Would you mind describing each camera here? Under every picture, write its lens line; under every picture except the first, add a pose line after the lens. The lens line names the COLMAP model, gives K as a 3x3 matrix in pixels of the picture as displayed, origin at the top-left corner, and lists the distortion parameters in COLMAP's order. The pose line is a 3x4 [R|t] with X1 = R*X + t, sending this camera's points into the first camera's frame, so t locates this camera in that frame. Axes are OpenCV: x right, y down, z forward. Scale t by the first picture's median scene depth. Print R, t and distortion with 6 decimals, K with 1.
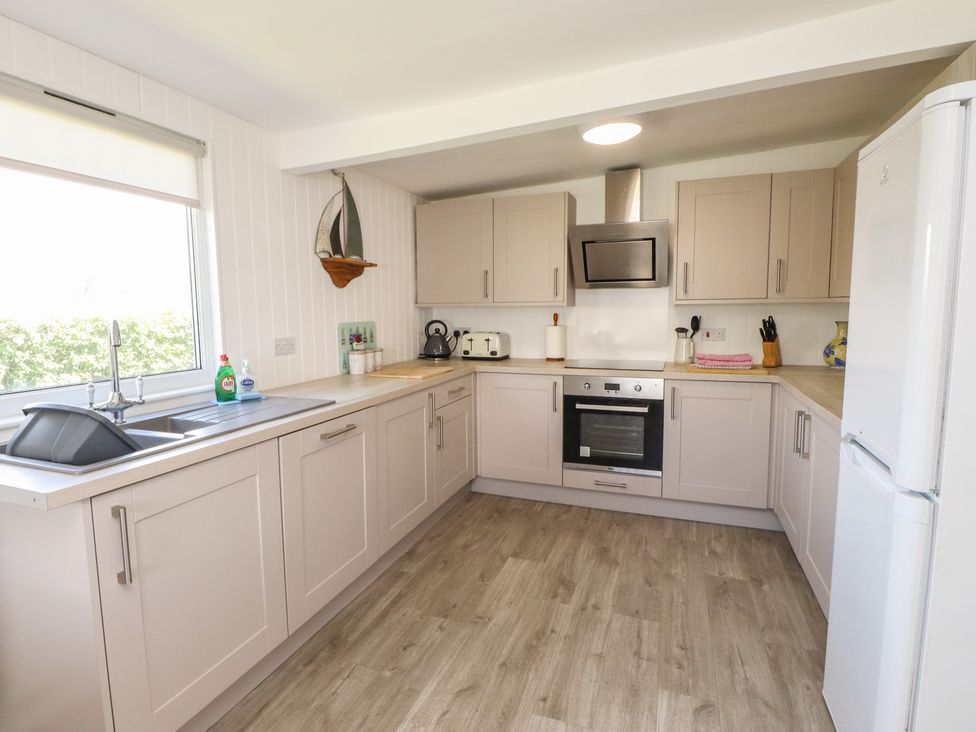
lens RADIAL K [[528.1, 0, 482.7], [0, 528.1, 364.9], [0, 0, 1]] dist [-0.010373, 0.003210]
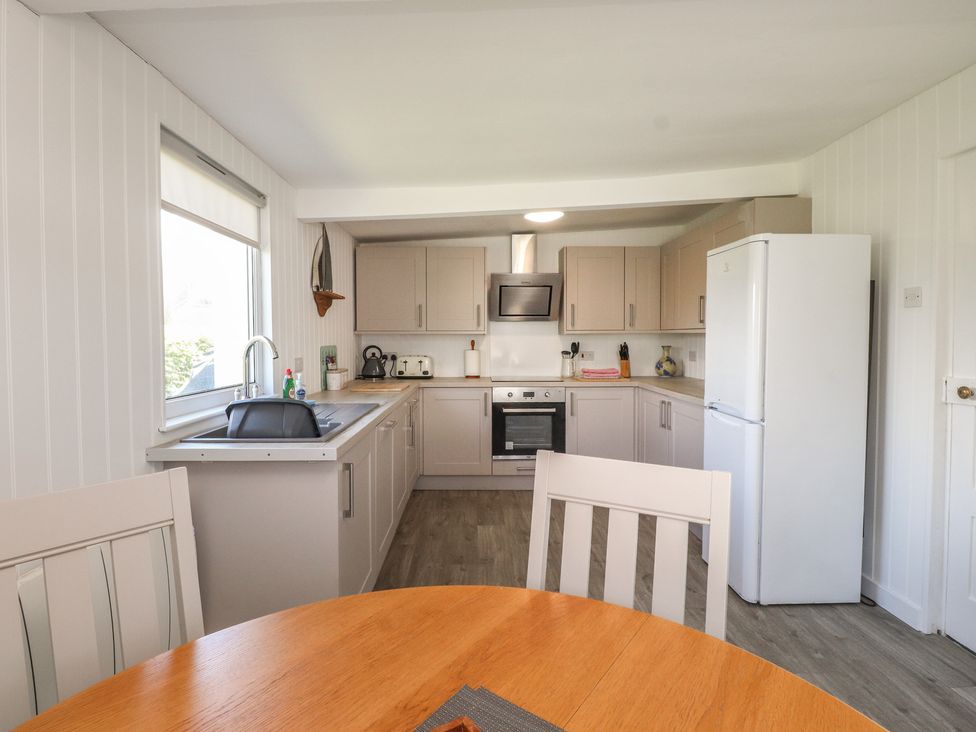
lens RADIAL K [[528.1, 0, 490.6], [0, 528.1, 362.8], [0, 0, 1]] dist [-0.010373, 0.003210]
pose [[0.927765, -0.010412, 0.373020, -0.337050], [0.034548, 0.997714, -0.058078, 0.035409], [-0.371562, 0.066770, 0.926004, -0.203385]]
